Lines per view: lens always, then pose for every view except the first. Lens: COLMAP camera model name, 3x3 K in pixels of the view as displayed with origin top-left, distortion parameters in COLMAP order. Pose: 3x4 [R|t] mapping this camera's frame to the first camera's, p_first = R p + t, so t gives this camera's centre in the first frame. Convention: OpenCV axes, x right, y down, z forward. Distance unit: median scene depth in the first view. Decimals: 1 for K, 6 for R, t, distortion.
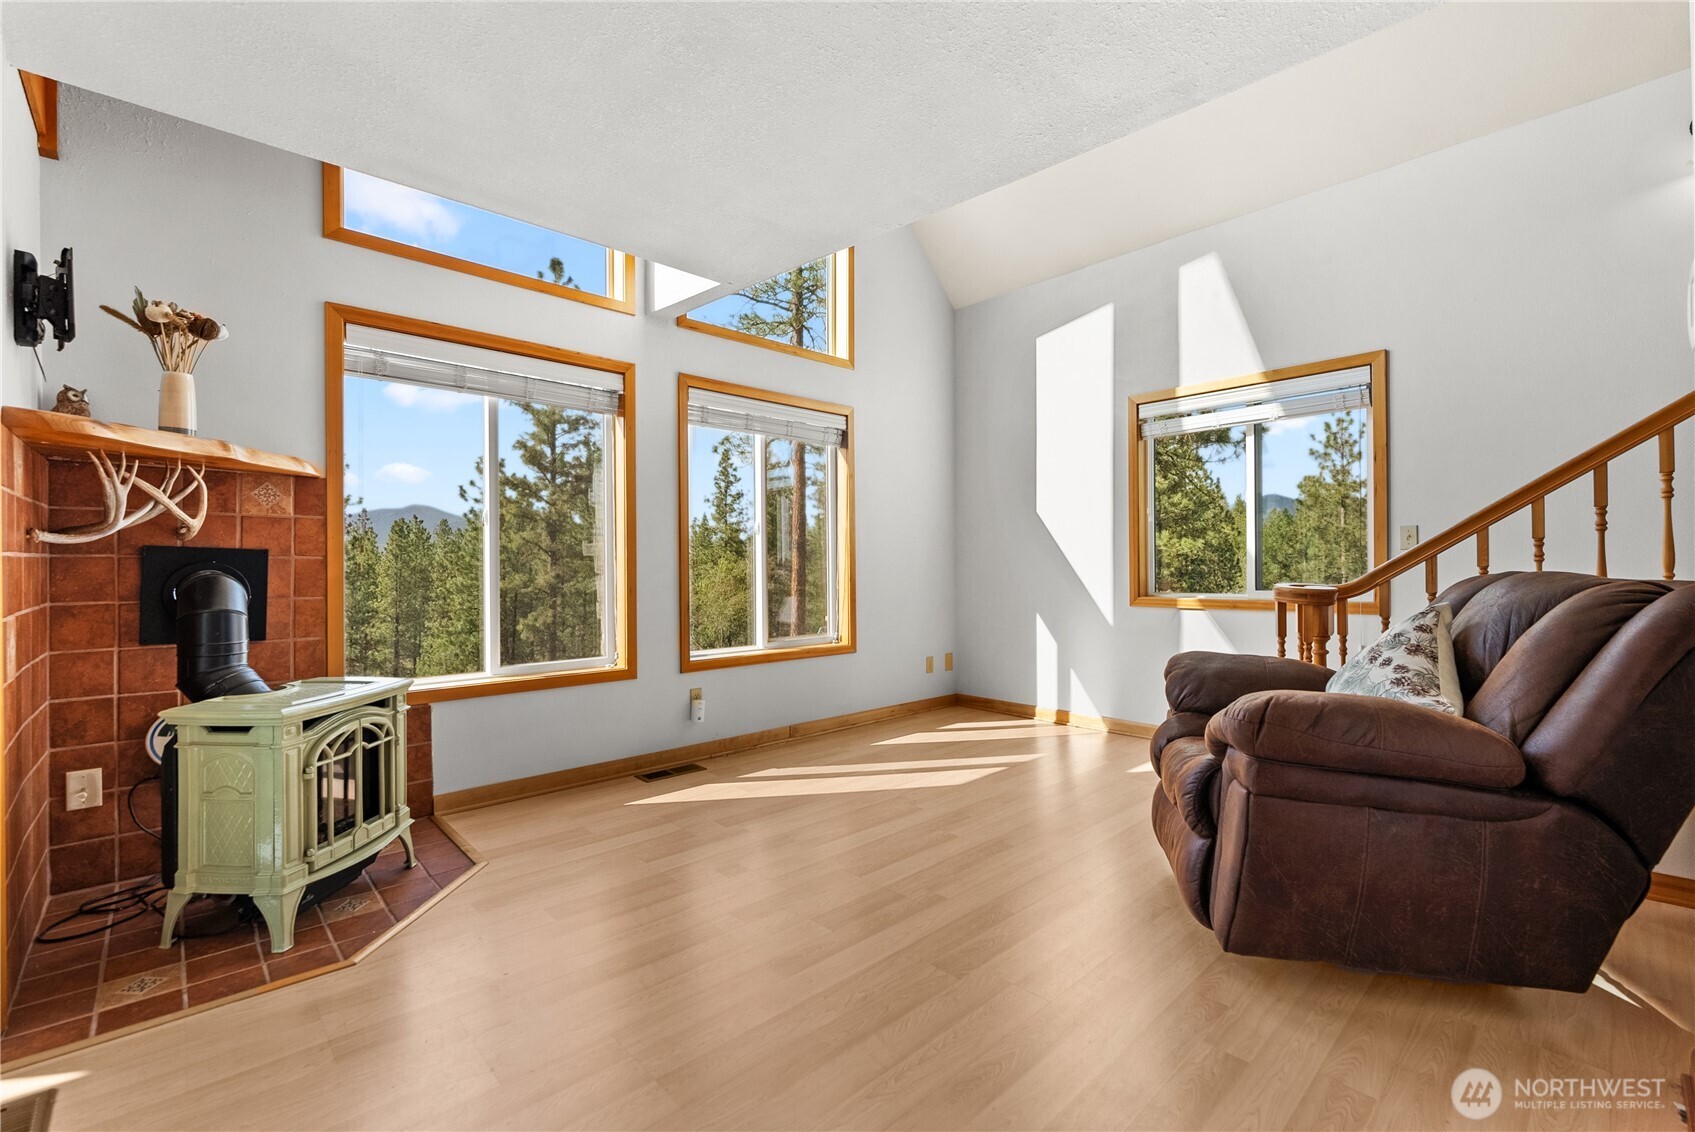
lens RADIAL K [[722.7, 0, 847.5], [0, 722.7, 566.0], [0, 0, 1]] dist [-0.001163, -0.000294]
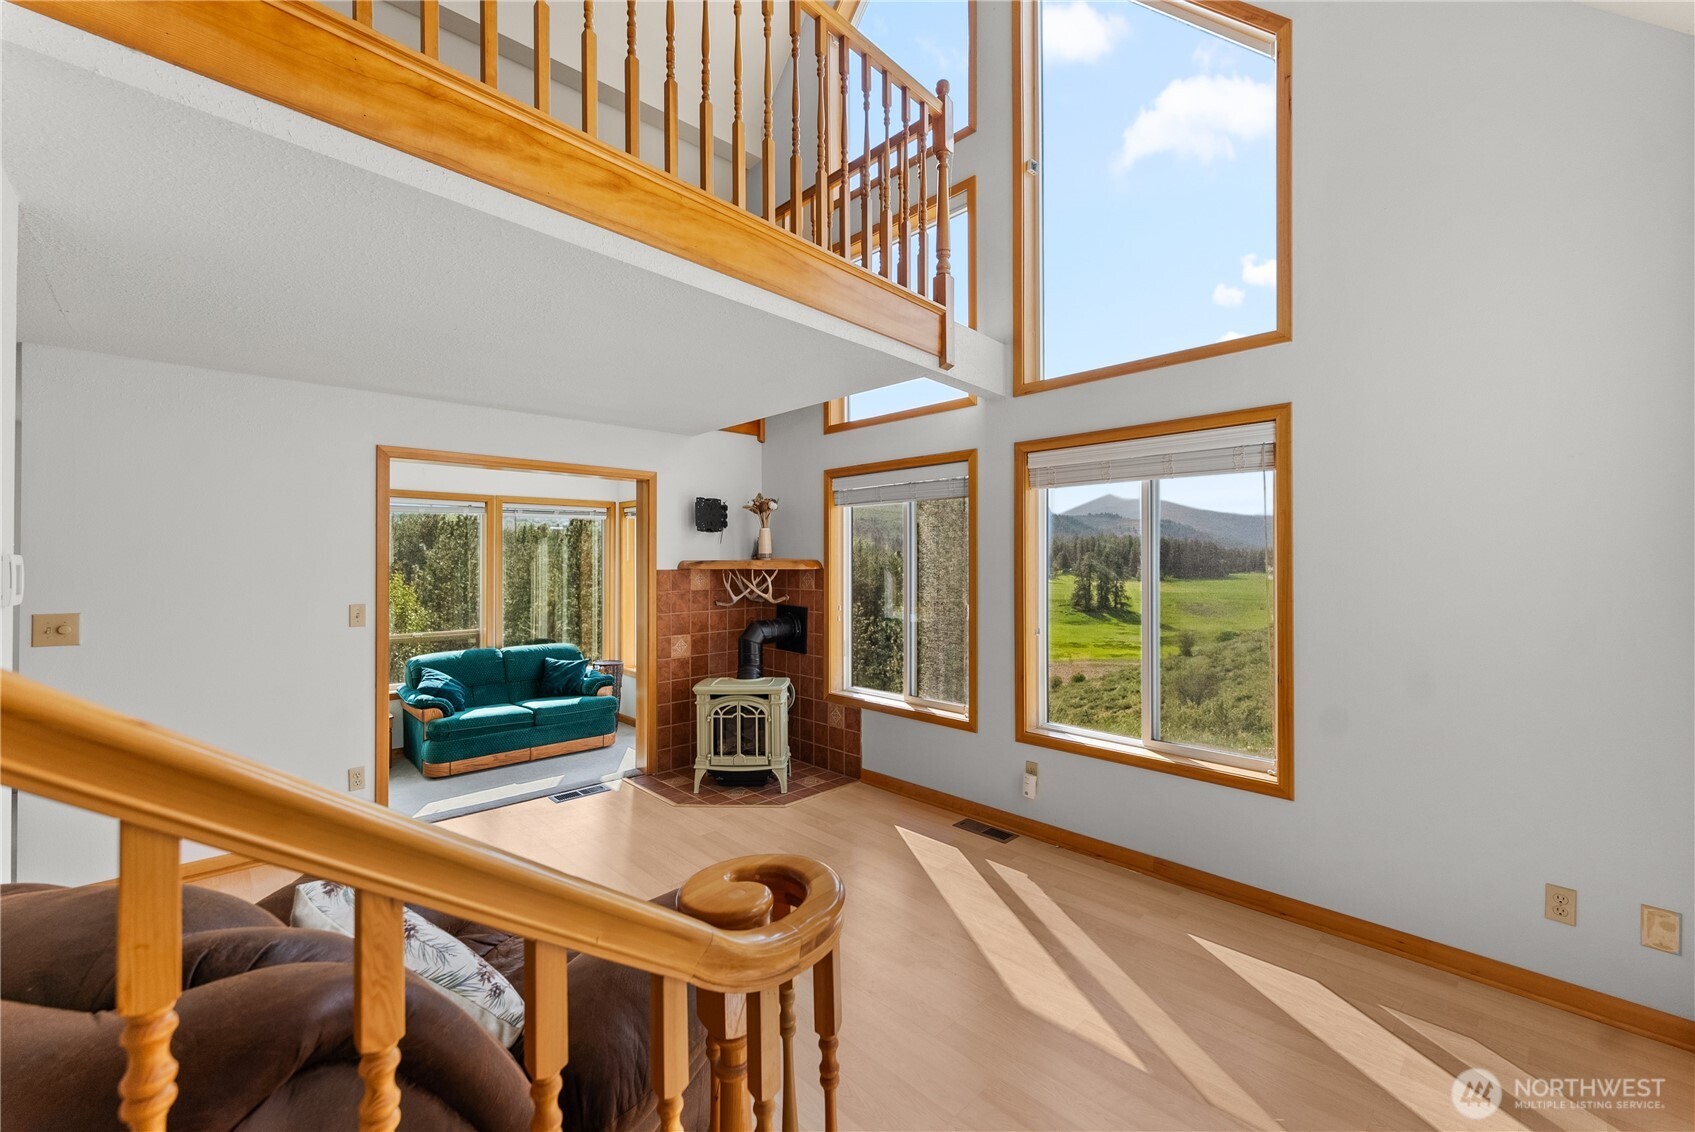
lens RADIAL K [[696.7, 0, 848.0], [0, 696.7, 561.0], [0, 0, 1]] dist [0.001561, 0.000191]
pose [[0.005664, 0.006155, -0.999965, 0.776964], [0.003966, 0.999973, 0.006178, -0.115143], [0.999976, -0.004001, 0.005639, 0.804580]]
